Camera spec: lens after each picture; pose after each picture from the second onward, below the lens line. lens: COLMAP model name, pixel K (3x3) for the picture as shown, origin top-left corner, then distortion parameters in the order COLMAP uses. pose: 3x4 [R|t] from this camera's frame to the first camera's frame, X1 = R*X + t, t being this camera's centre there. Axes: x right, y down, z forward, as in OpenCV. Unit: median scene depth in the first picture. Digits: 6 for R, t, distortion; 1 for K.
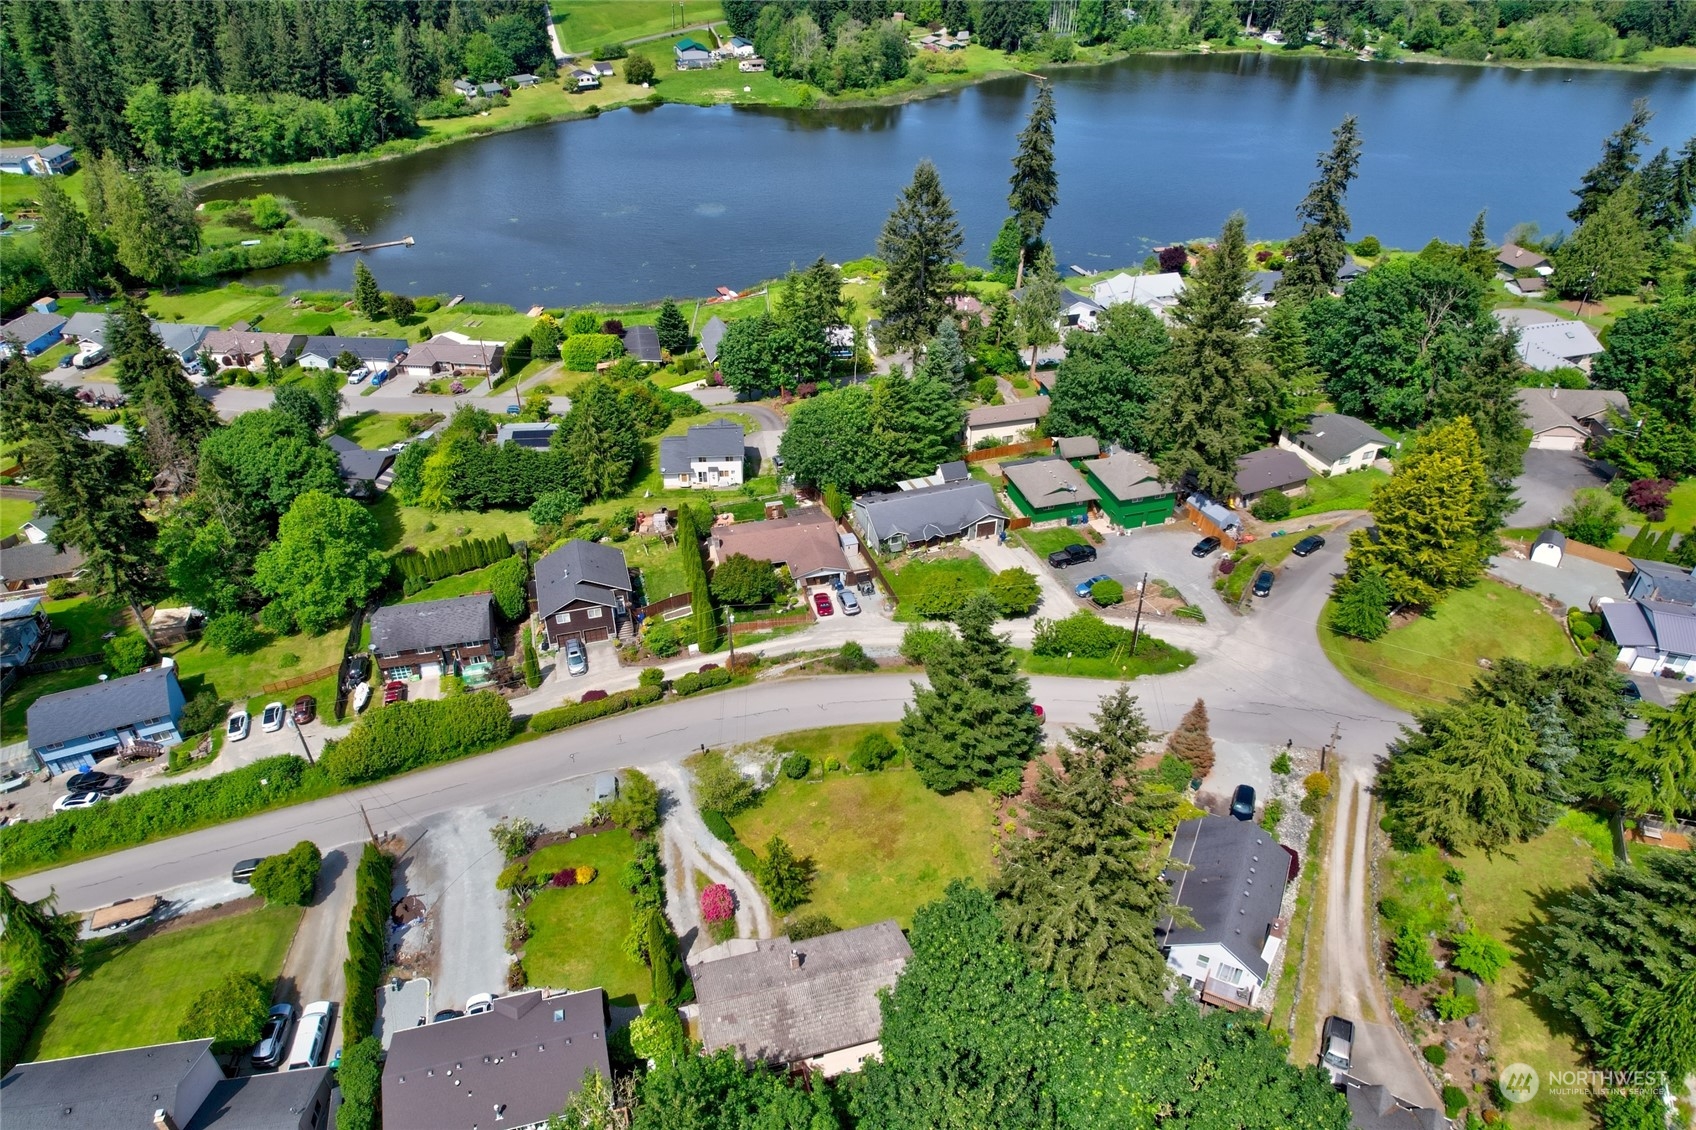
lens RADIAL K [[1078.5, 0, 848.0], [0, 1078.5, 565.0], [0, 0, 1]] dist [-0.077361, 0.074466]
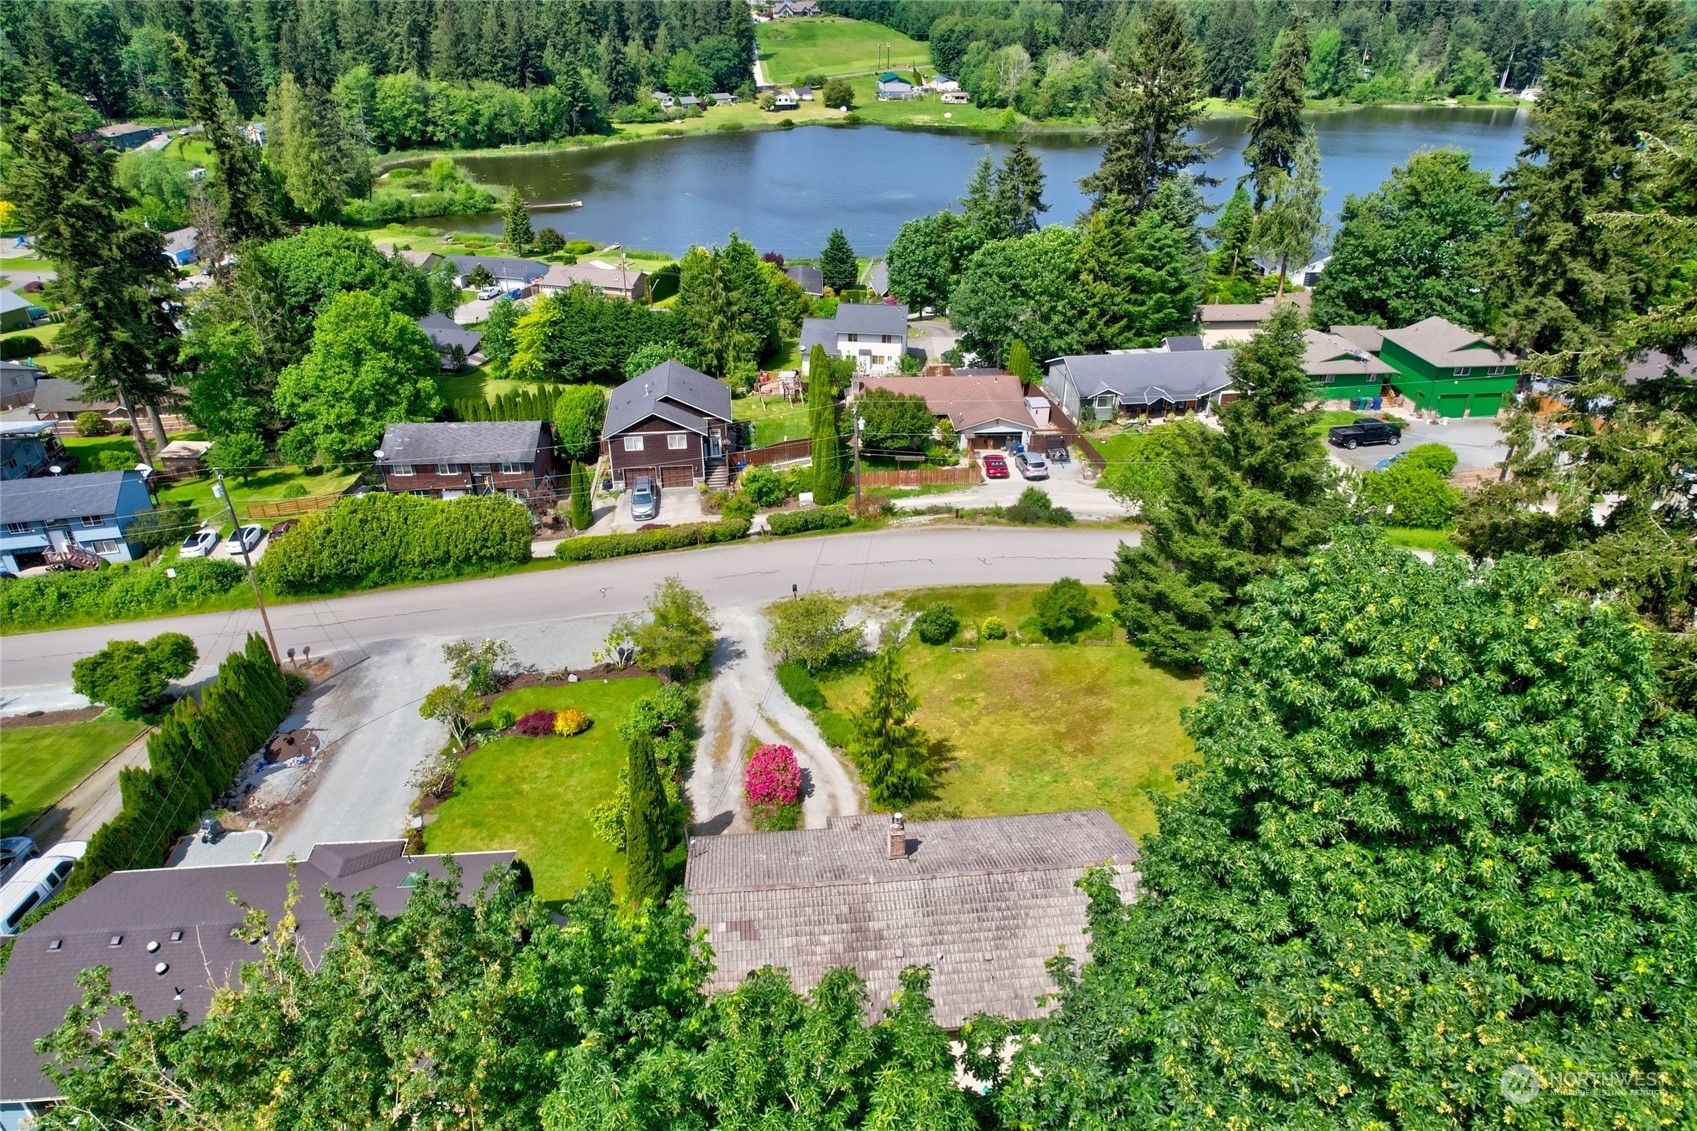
lens RADIAL K [[1079.1, 0, 848.5], [0, 1079.1, 565.5], [0, 0, 1]] dist [-0.077361, 0.074466]
pose [[0.984530, 0.086527, -0.152358, -0.003933], [-0.100937, 0.990857, -0.089524, 0.140864], [0.143219, 0.103517, 0.984262, 0.244337]]
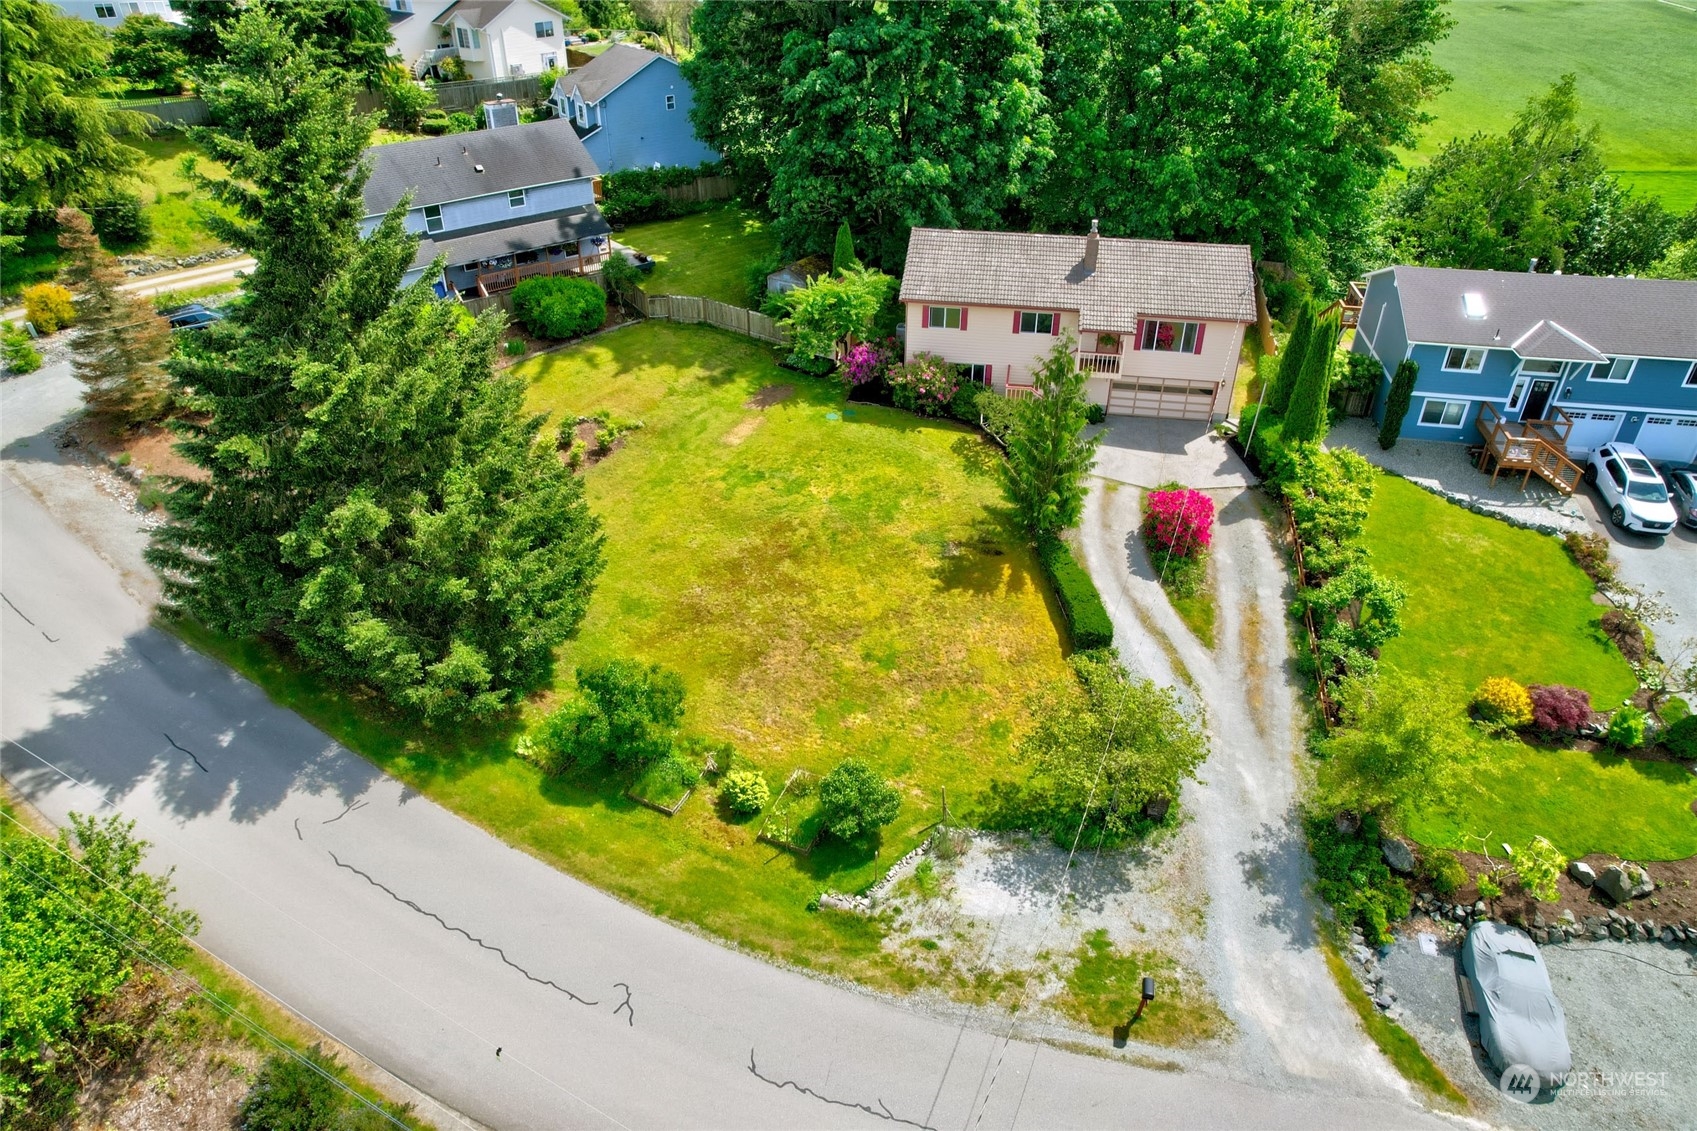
lens RADIAL K [[1079.1, 0, 848.5], [0, 1079.1, 565.5], [0, 0, 1]] dist [-0.077361, 0.074466]
pose [[-0.903049, -0.239939, 0.356275, -0.091541], [0.241287, 0.402844, 0.882892, -0.073369], [-0.355363, 0.883259, -0.305893, 0.678125]]
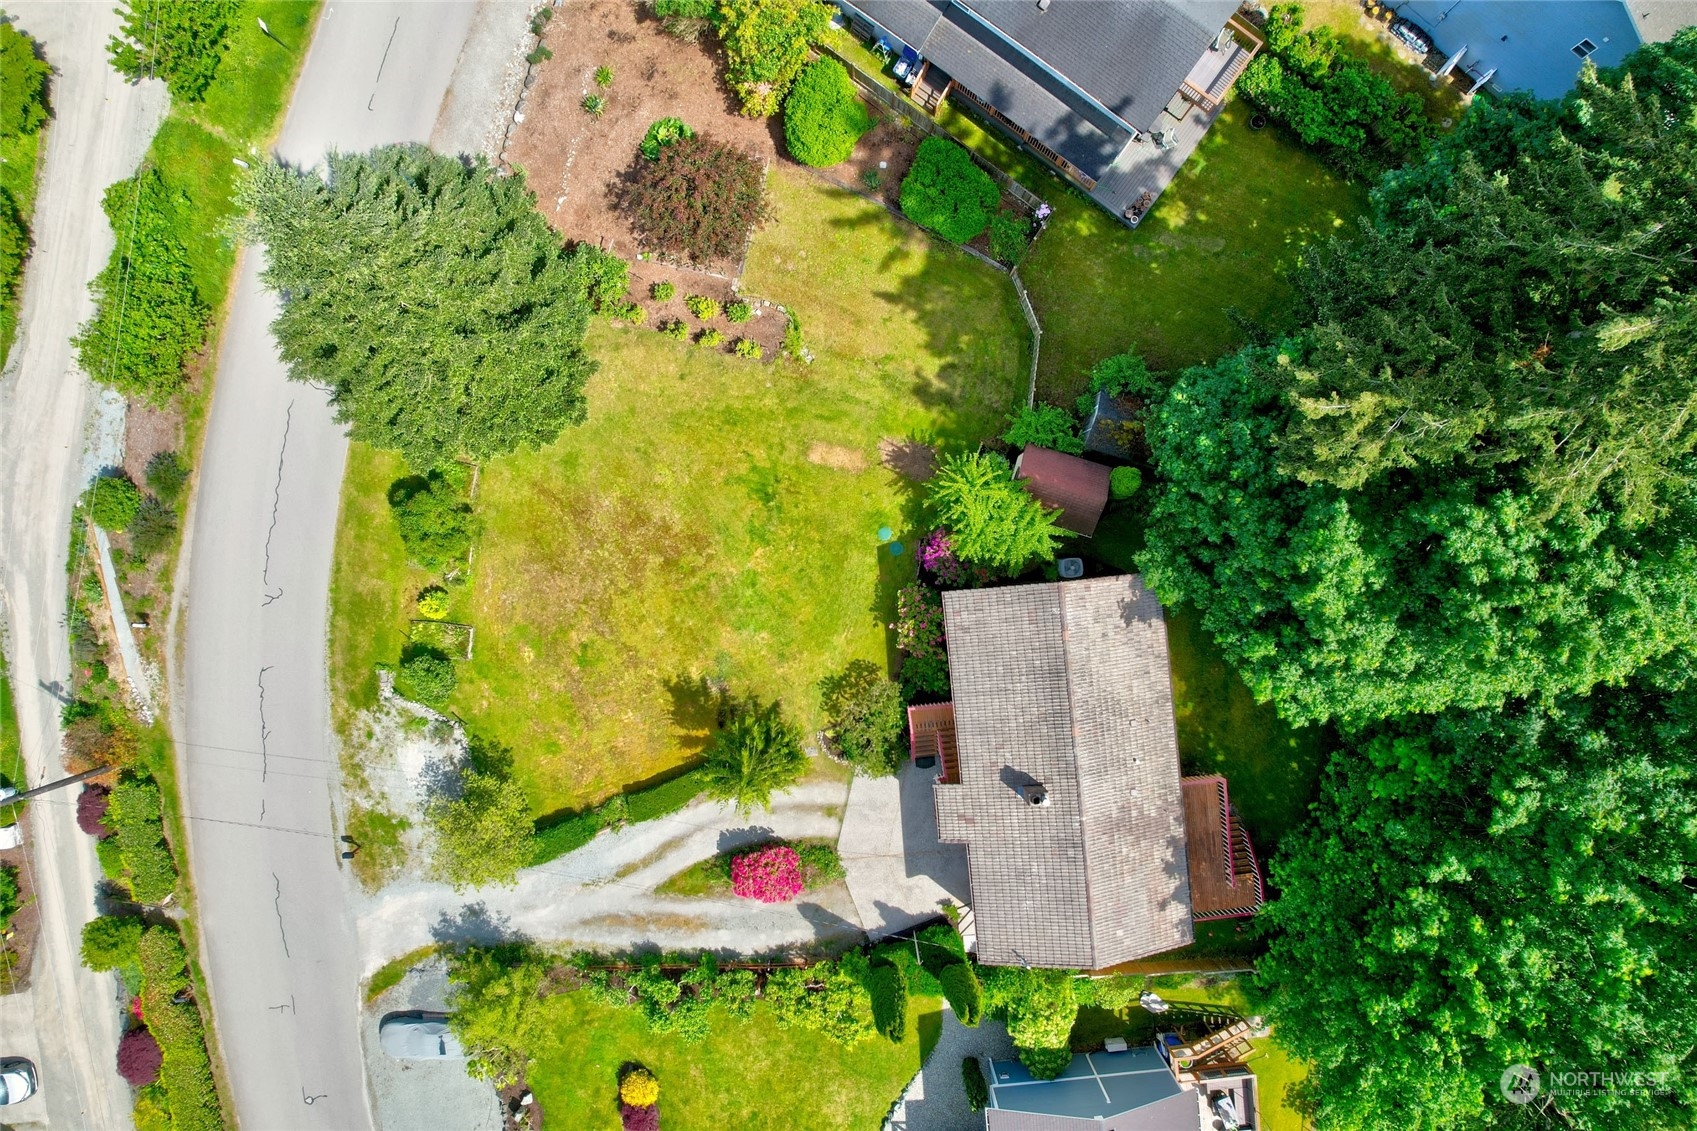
lens RADIAL K [[1079.1, 0, 848.5], [0, 1079.1, 565.5], [0, 0, 1]] dist [-0.077361, 0.074466]
pose [[0.180172, -0.983625, -0.004550, 0.025953], [0.558204, 0.098436, 0.823844, -0.077593], [-0.809905, -0.150973, 0.566799, 0.374062]]
